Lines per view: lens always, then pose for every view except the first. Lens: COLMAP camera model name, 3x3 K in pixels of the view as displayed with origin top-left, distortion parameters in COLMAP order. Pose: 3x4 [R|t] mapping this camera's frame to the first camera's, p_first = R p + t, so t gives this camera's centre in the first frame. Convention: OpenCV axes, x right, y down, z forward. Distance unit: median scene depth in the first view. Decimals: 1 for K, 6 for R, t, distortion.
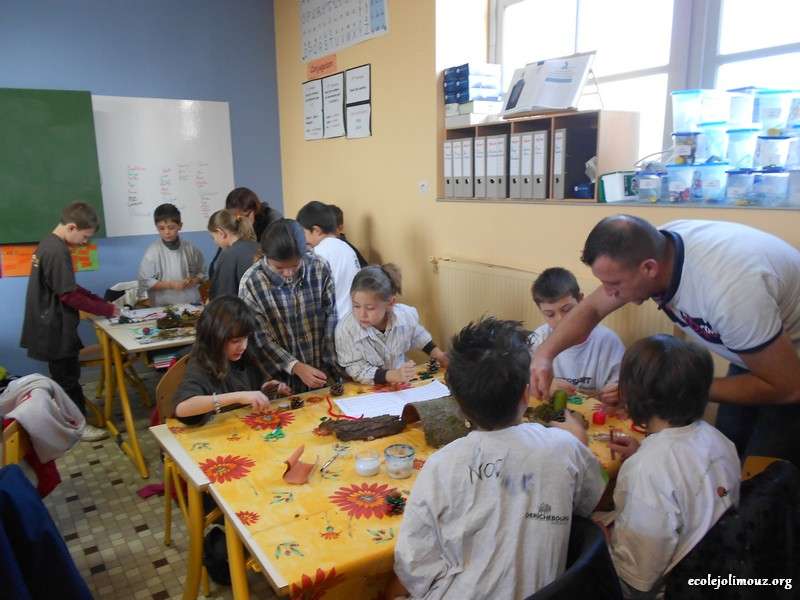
lens RADIAL K [[607.6, 0, 400.0], [0, 607.6, 300.0], [0, 0, 1]] dist [-0.009137, -0.012864]
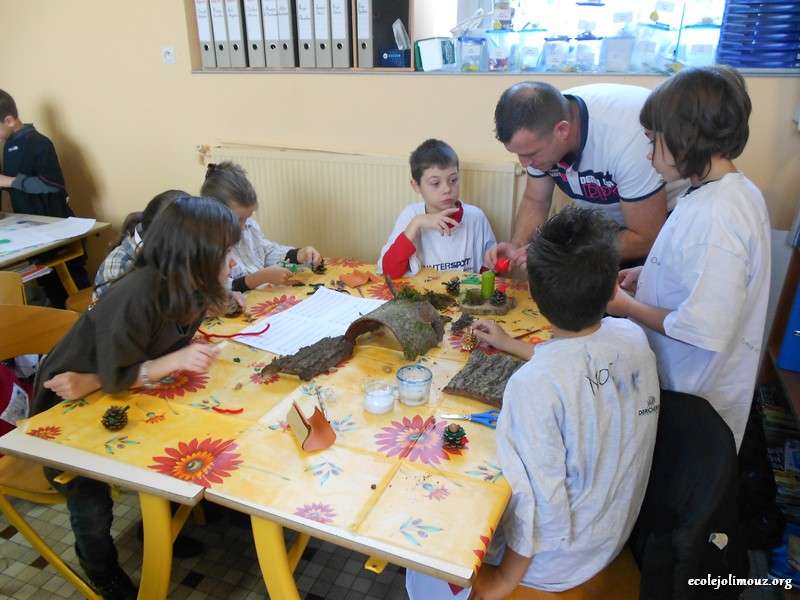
lens RADIAL K [[613.7, 0, 400.0], [0, 613.7, 300.0], [0, 0, 1]] dist [0.001549, -0.053015]
pose [[0.829356, -0.191908, 0.524728, -0.243785], [0.094523, 0.973816, 0.206756, -0.014298], [-0.550667, -0.121875, 0.825780, 0.180579]]
